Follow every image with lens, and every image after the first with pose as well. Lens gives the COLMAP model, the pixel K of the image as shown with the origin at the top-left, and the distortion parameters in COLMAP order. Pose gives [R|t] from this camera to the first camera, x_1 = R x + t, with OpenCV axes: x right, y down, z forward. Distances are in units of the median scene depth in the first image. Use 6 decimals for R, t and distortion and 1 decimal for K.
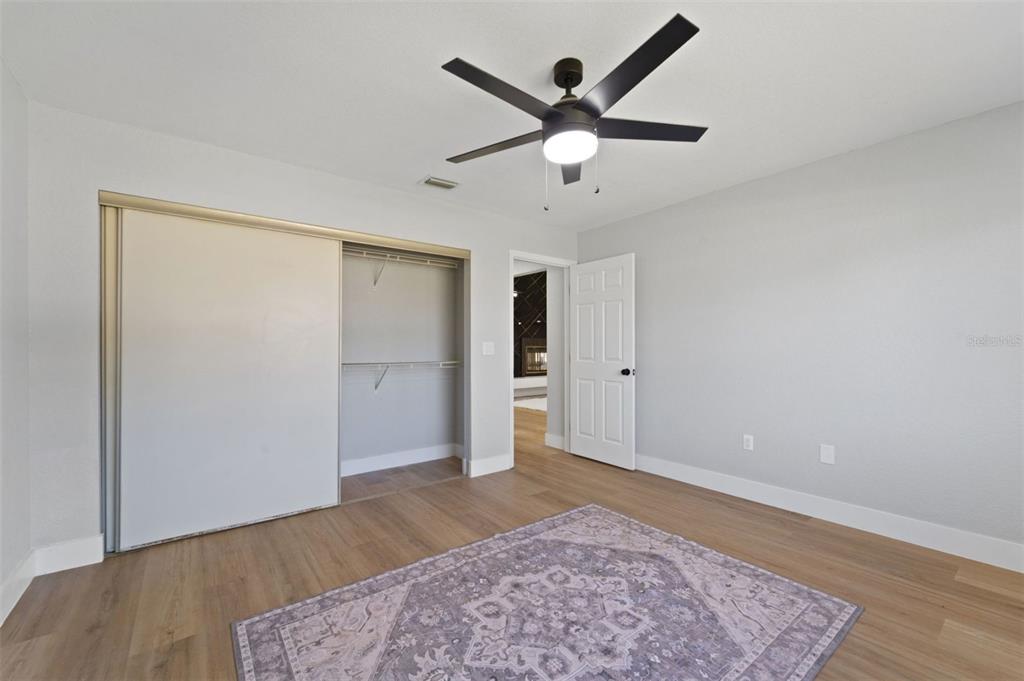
lens RADIAL K [[418.6, 0, 507.3], [0, 418.6, 344.9], [0, 0, 1]] dist [-0.001516, -0.000217]
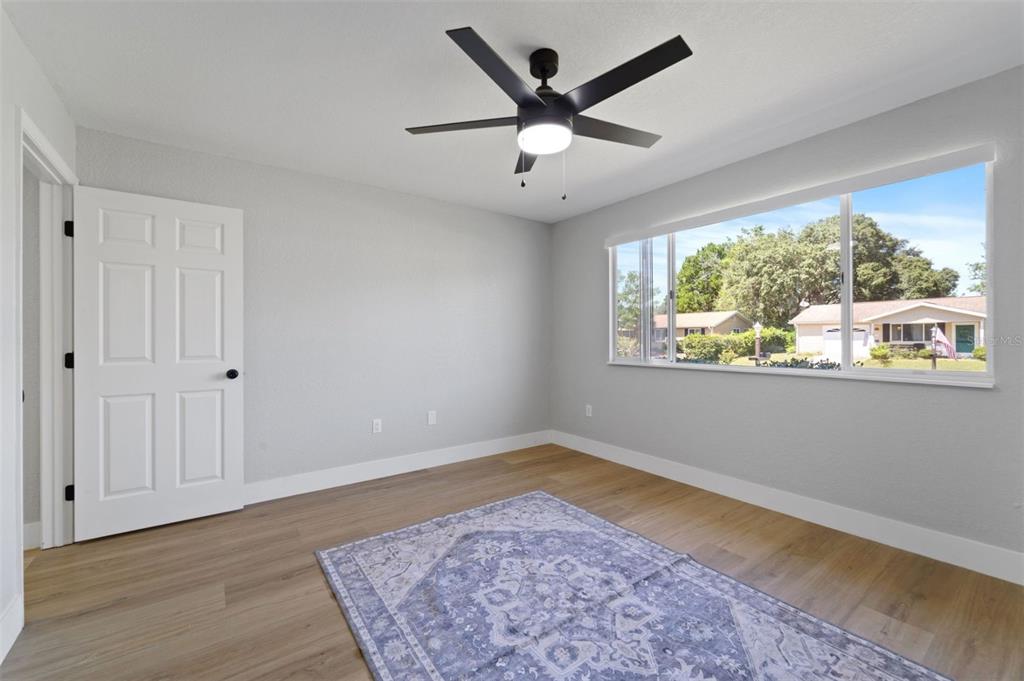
lens RADIAL K [[418.6, 0, 507.5], [0, 418.6, 337.2], [0, 0, 1]] dist [-0.001516, -0.000217]
pose [[0.021836, 0.003199, 0.999756, -0.711849], [-0.001449, 0.999994, -0.003168, 0.006216], [-0.999761, -0.001379, 0.021841, 0.891030]]
